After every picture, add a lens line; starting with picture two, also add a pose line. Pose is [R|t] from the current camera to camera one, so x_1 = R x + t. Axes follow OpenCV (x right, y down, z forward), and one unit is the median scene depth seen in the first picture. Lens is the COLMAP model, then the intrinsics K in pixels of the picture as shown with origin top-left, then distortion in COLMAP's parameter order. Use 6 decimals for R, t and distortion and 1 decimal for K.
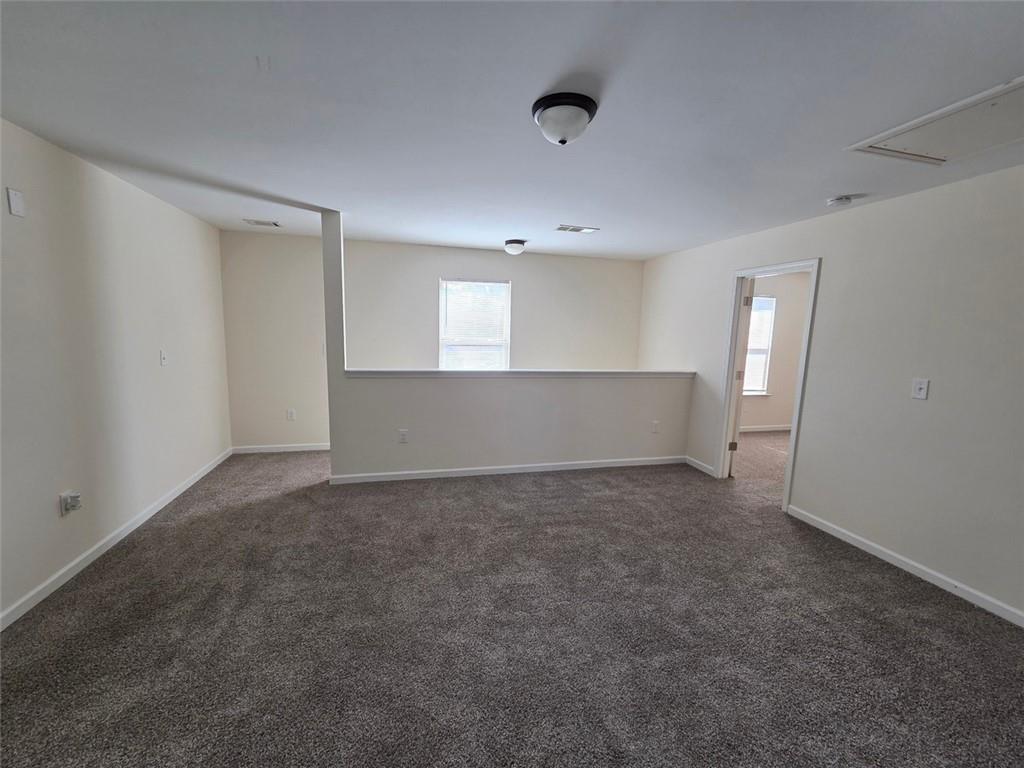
lens RADIAL K [[415.4, 0, 512.4], [0, 415.4, 387.9], [0, 0, 1]] dist [0.005928, -0.000374]
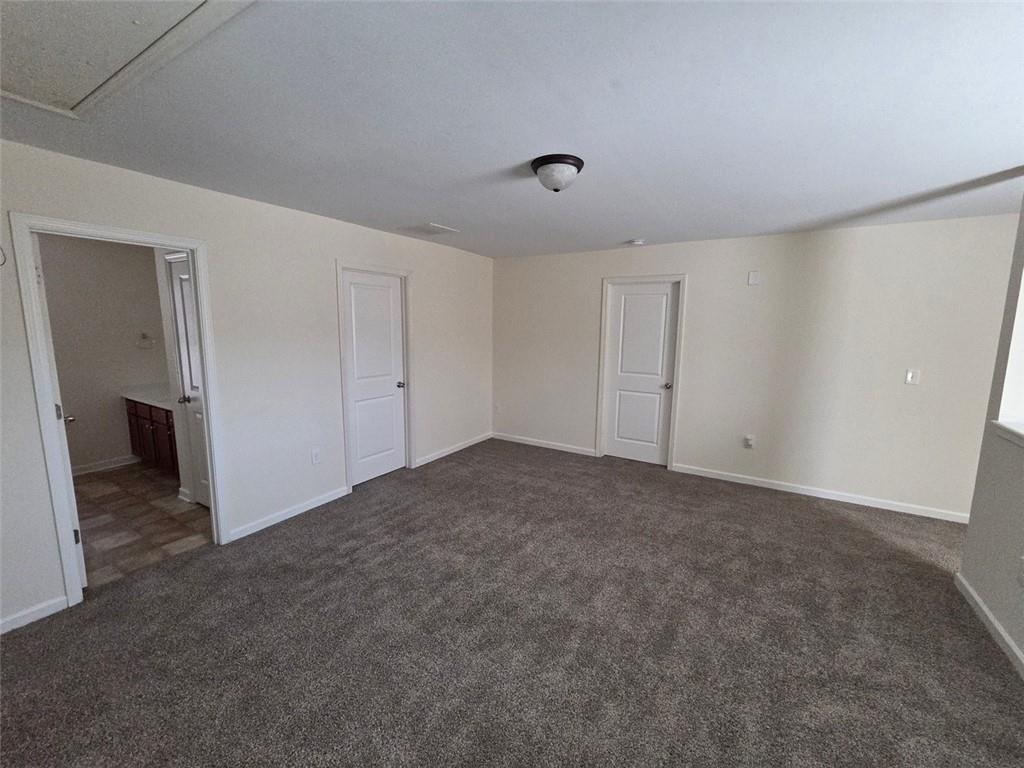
lens RADIAL K [[415.4, 0, 511.1], [0, 415.4, 386.6], [0, 0, 1]] dist [0.005928, -0.000374]
pose [[-0.728643, 0.065879, -0.681718, 0.695380], [-0.118693, 0.968156, 0.220422, -0.185887], [0.674530, 0.241524, -0.697621, 1.181662]]
